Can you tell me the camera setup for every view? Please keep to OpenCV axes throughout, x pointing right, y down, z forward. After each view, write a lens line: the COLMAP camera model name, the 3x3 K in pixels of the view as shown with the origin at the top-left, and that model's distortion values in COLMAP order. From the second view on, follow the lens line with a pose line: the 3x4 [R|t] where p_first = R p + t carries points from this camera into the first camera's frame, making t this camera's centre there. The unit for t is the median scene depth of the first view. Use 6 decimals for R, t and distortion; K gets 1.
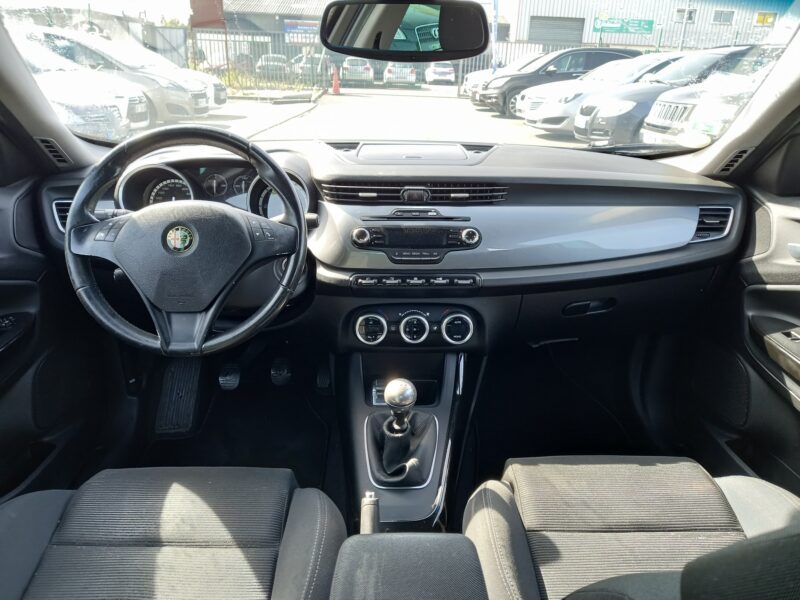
lens RADIAL K [[584.3, 0, 396.1], [0, 584.3, 298.8], [0, 0, 1]] dist [0.046477, -0.035093]
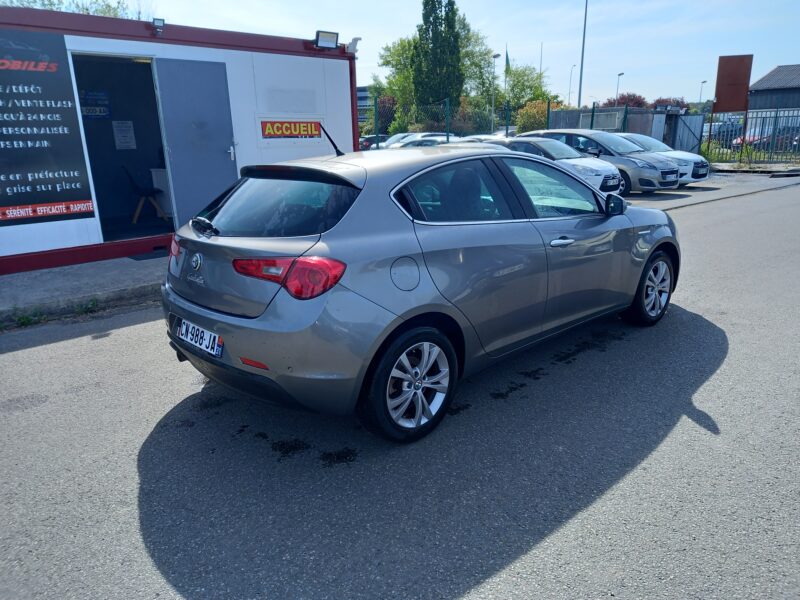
lens RADIAL K [[584.3, 0, 406.0], [0, 584.3, 299.5], [0, 0, 1]] dist [0.046477, -0.035093]
pose [[0.660079, 0.155984, -0.734823, 0.205740], [-0.236835, 0.971528, -0.006514, 0.051863], [0.712885, 0.178331, 0.678228, -0.174457]]
